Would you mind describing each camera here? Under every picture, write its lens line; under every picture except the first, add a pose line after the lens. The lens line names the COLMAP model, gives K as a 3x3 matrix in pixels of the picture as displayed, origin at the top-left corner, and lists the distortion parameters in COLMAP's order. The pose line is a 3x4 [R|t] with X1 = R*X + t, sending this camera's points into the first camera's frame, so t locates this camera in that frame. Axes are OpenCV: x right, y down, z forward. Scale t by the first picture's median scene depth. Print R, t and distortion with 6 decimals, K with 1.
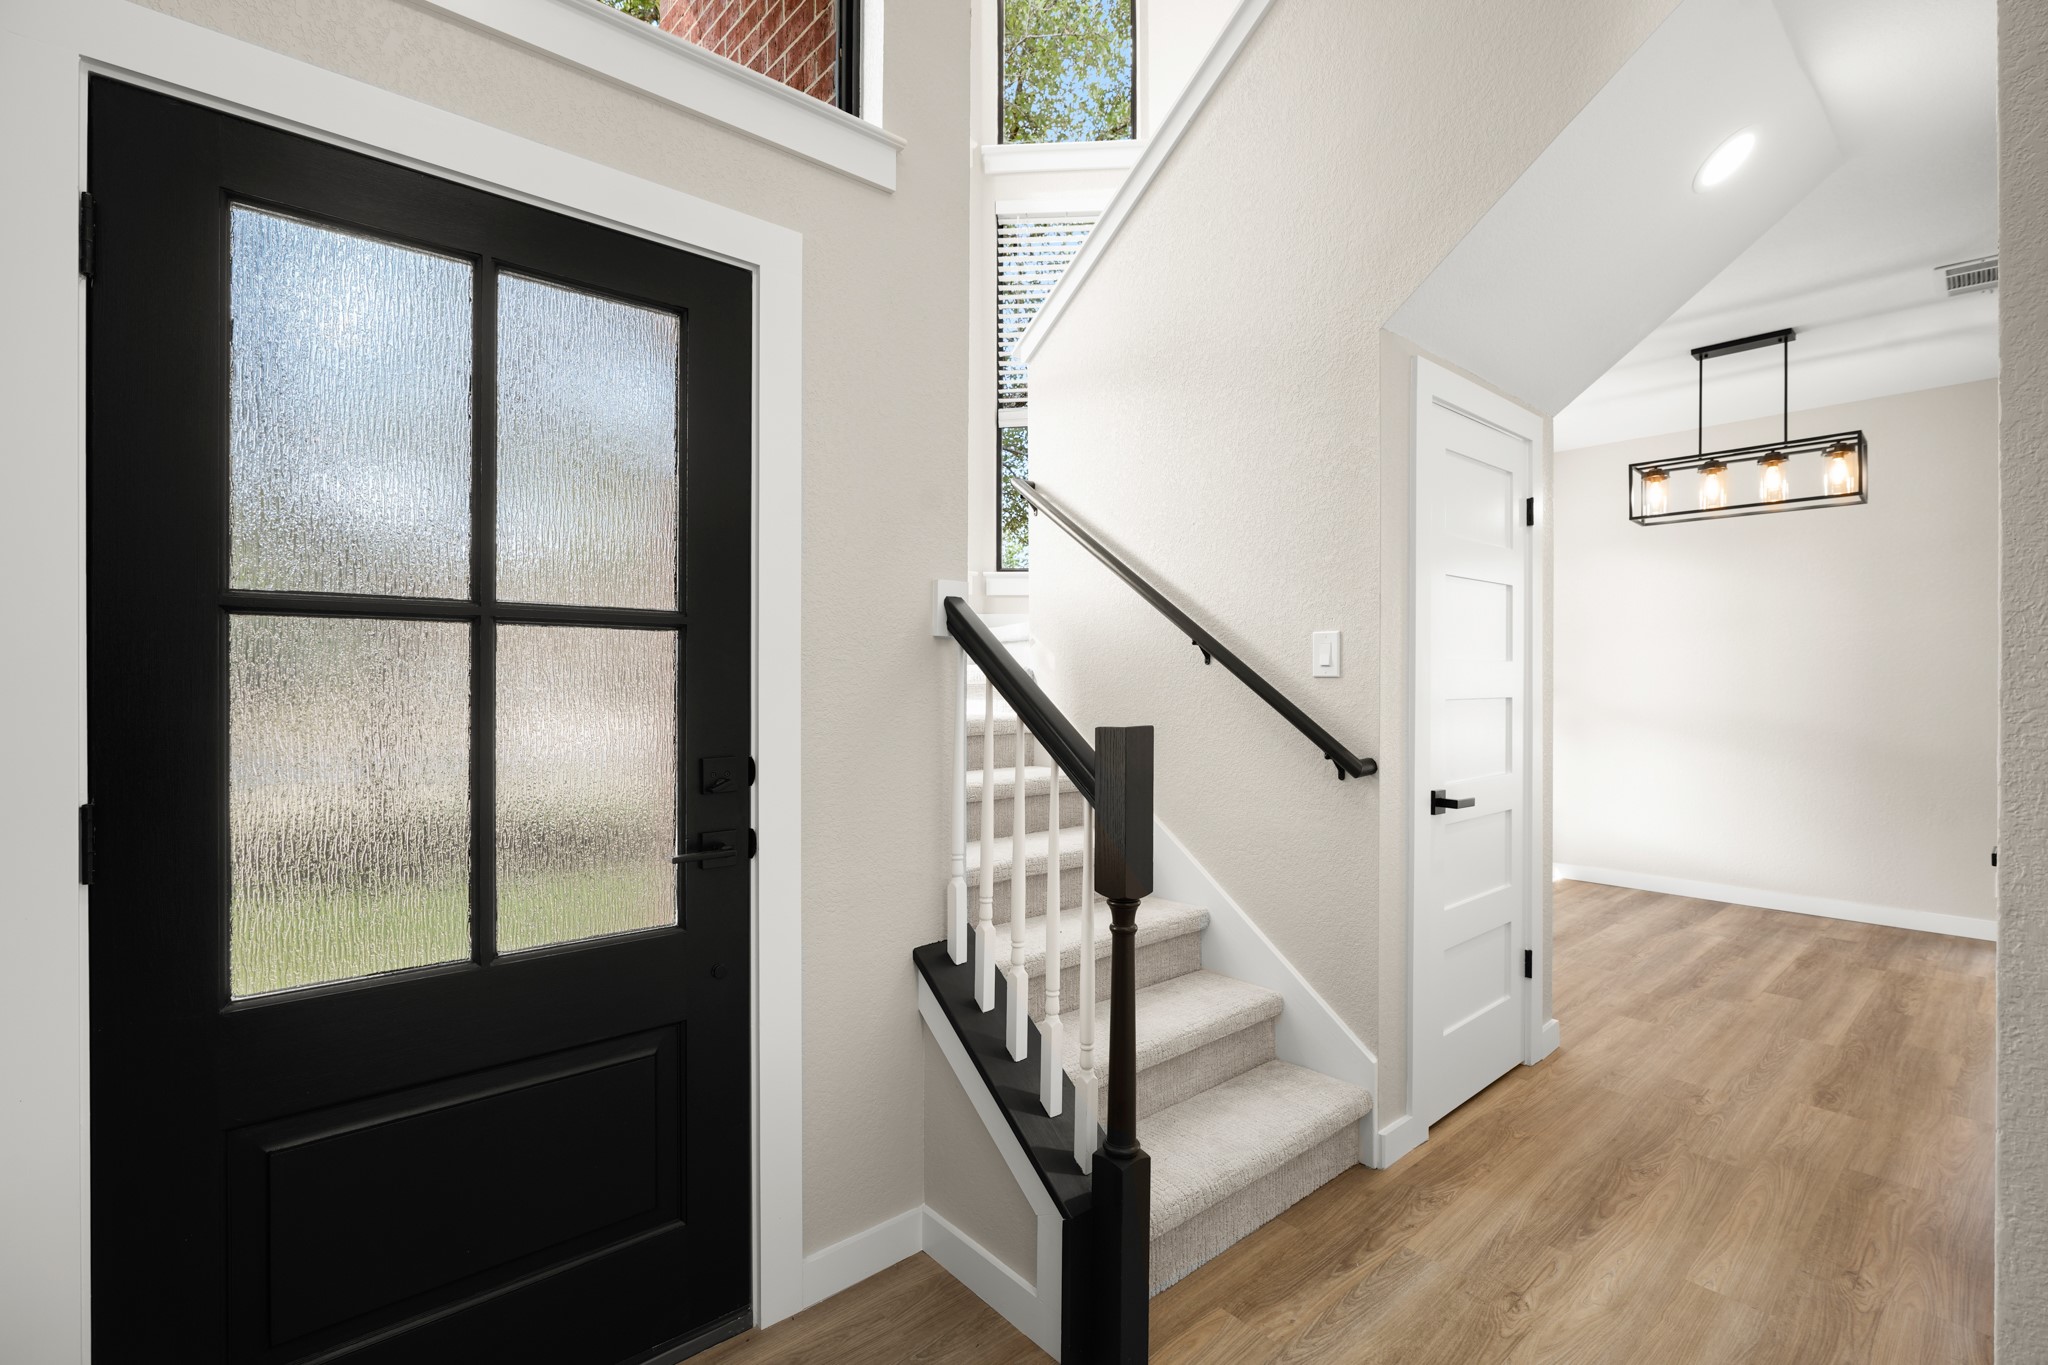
lens RADIAL K [[933.2, 0, 1029.5], [0, 933.2, 682.1], [0, 0, 1]] dist [-0.007585, 0.001921]
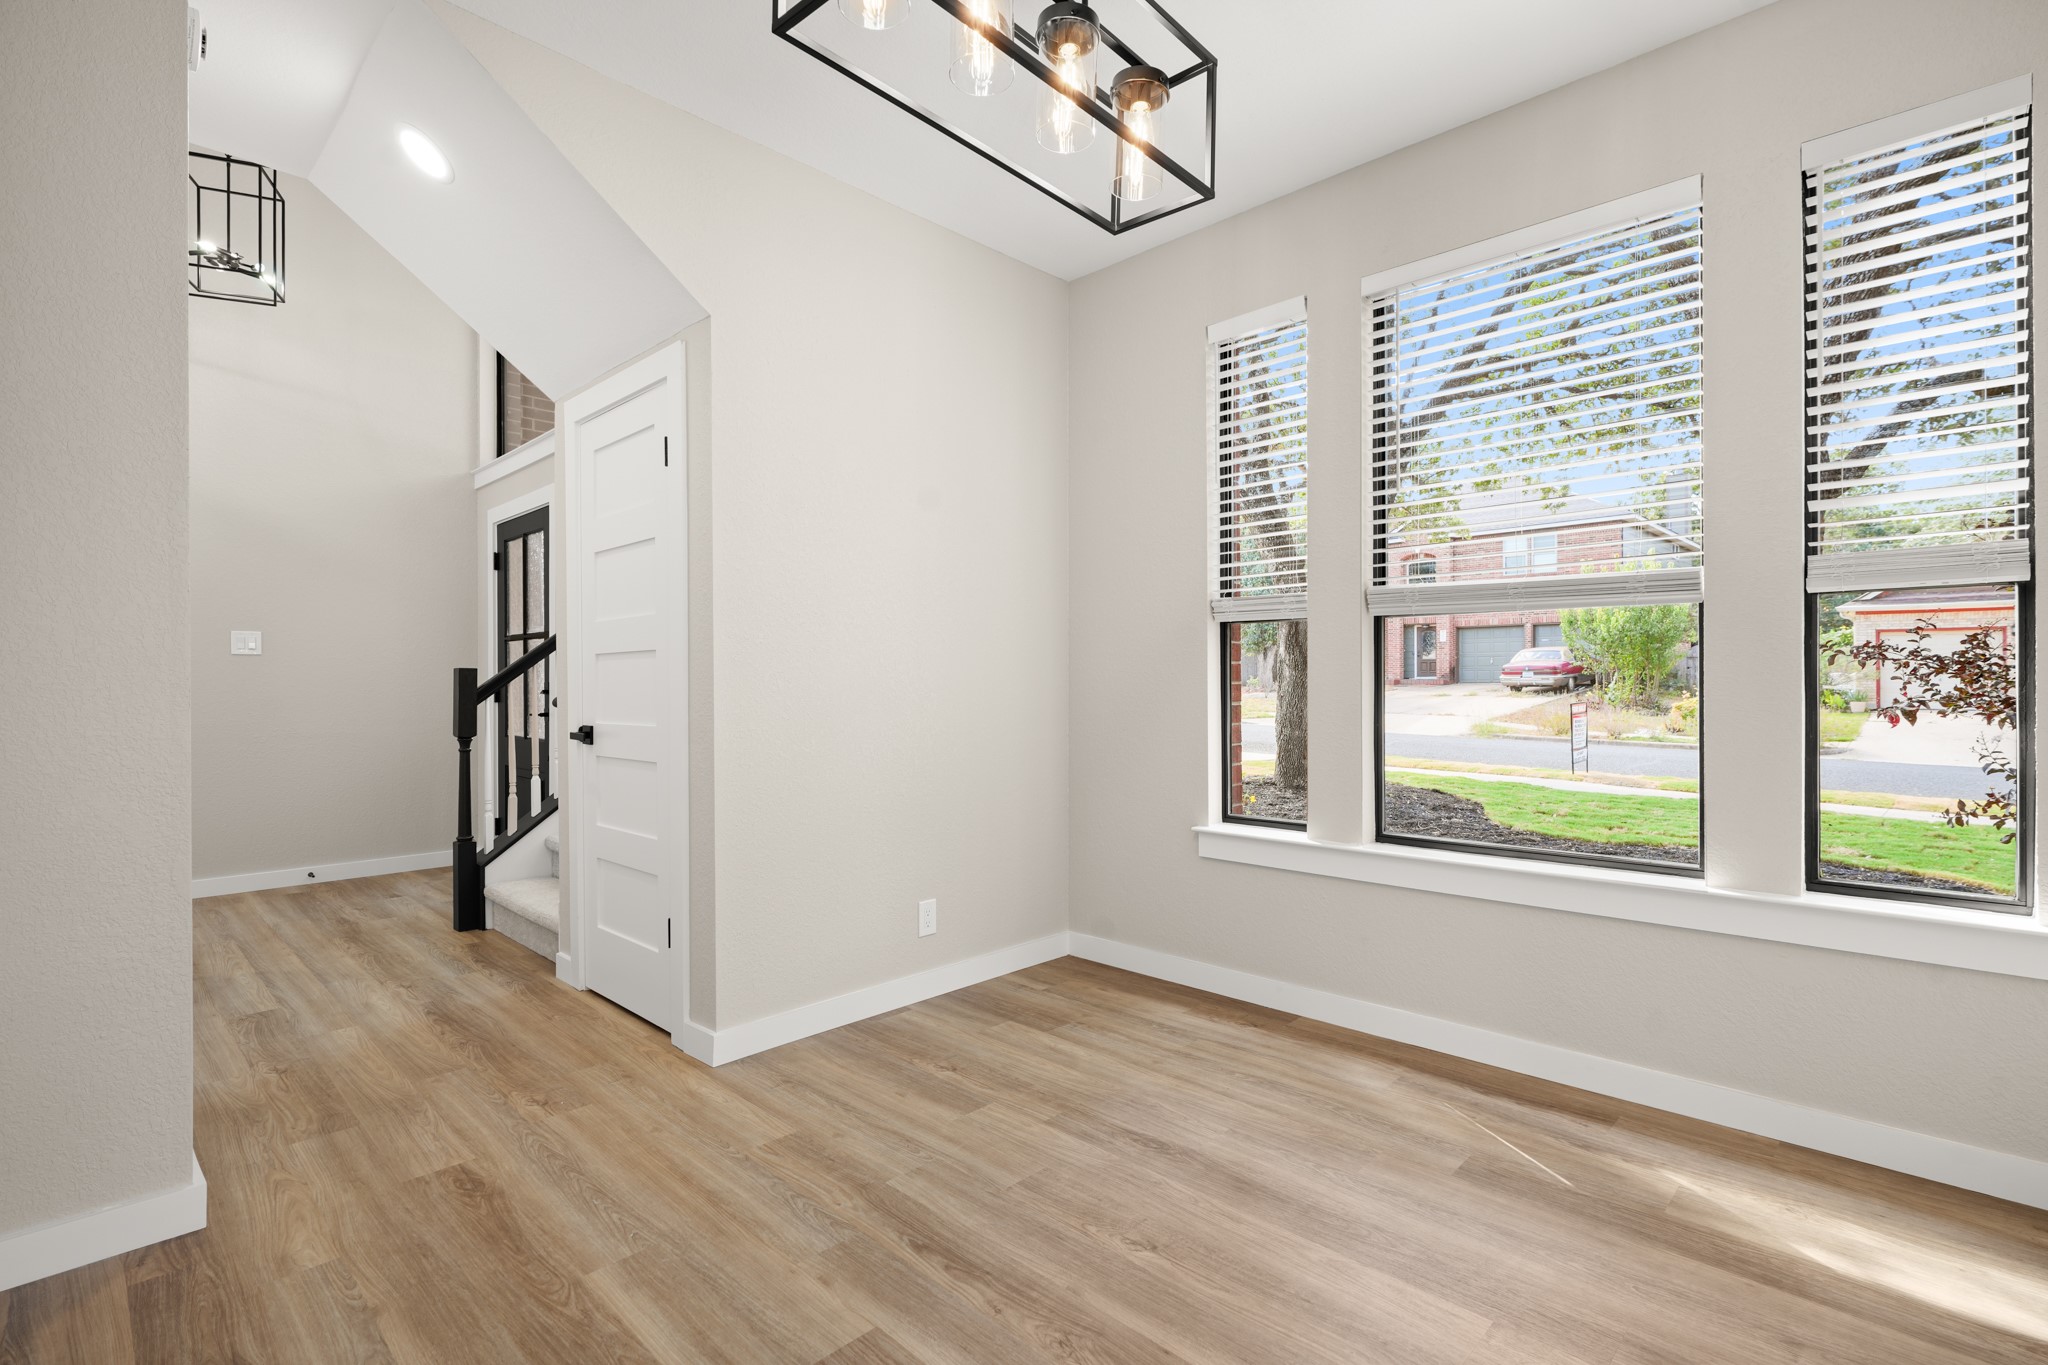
lens RADIAL K [[933.2, 0, 1015.8], [0, 933.2, 685.8], [0, 0, 1]] dist [-0.007585, 0.001921]
pose [[0.077534, 0.002113, -0.996987, 1.699043], [-0.000408, 0.999998, 0.002087, 0.054715], [0.996990, 0.000245, 0.077534, 1.438157]]
